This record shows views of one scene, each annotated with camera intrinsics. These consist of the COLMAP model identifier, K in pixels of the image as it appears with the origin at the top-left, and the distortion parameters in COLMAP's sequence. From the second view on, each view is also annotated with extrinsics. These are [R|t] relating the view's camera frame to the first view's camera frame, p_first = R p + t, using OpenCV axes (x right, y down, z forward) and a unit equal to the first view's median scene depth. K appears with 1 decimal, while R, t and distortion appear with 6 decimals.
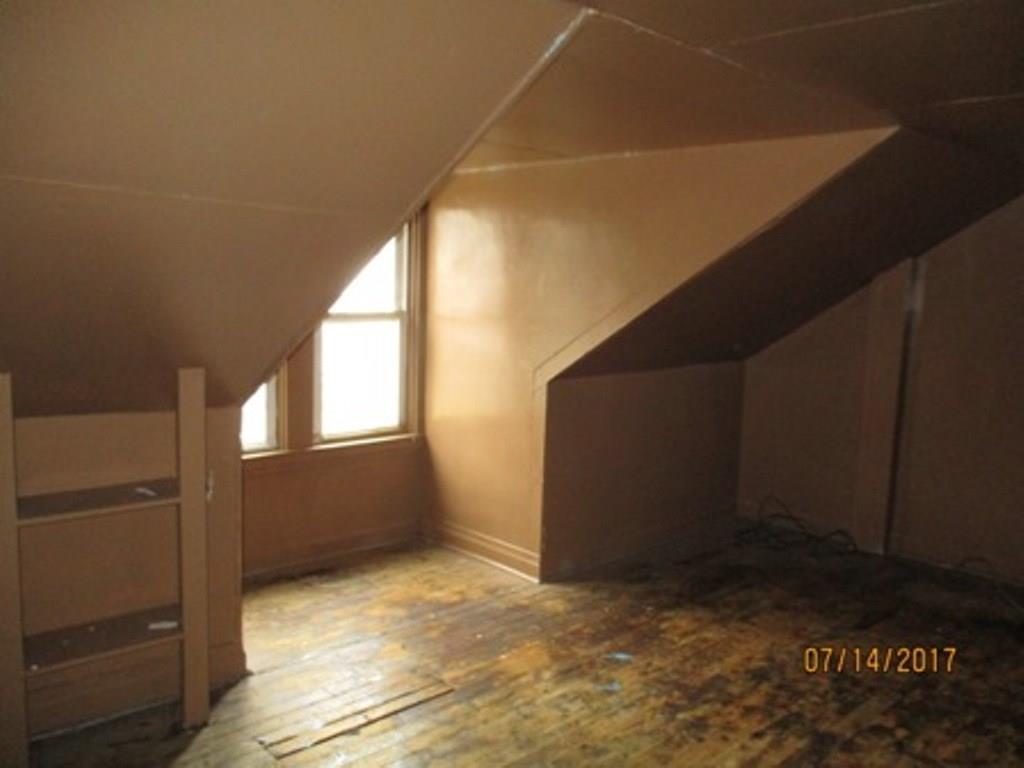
lens RADIAL K [[857.3, 0, 511.2], [0, 857.3, 385.6], [0, 0, 1]] dist [-0.027845, 0.015878]
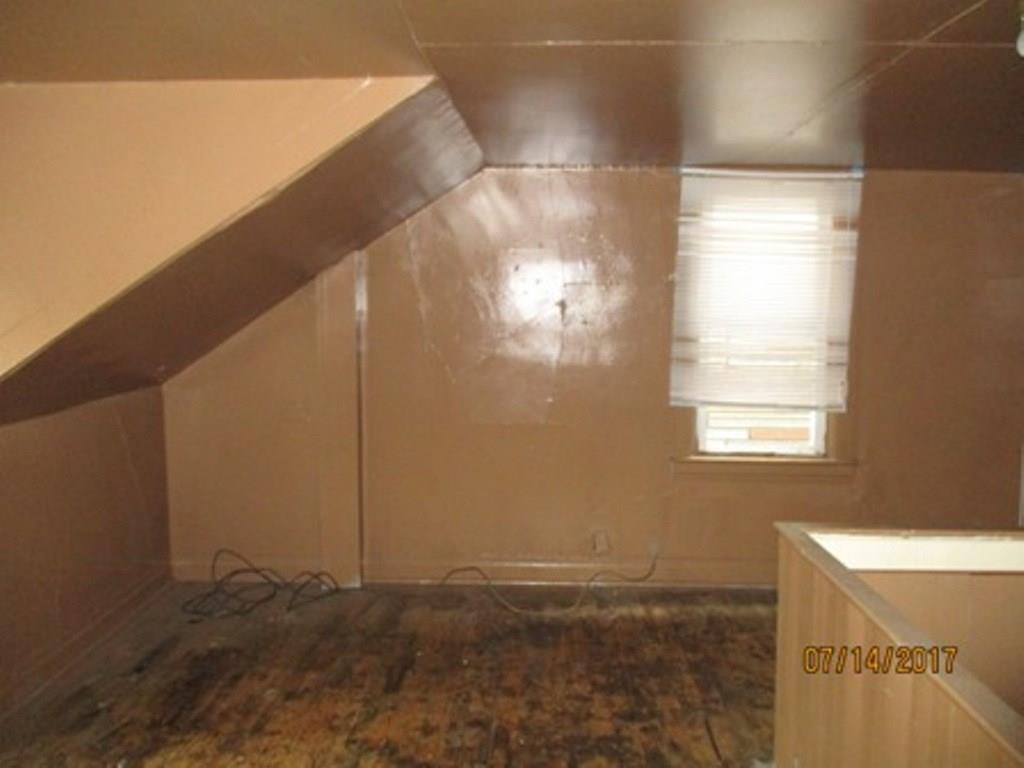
lens RADIAL K [[857.3, 0, 512.6], [0, 857.3, 379.6], [0, 0, 1]] dist [-0.027845, 0.015878]
pose [[0.710564, -0.103950, 0.695912, -0.051779], [0.111024, 0.993201, 0.034996, -0.030871], [-0.694819, 0.052396, 0.717274, 0.270693]]
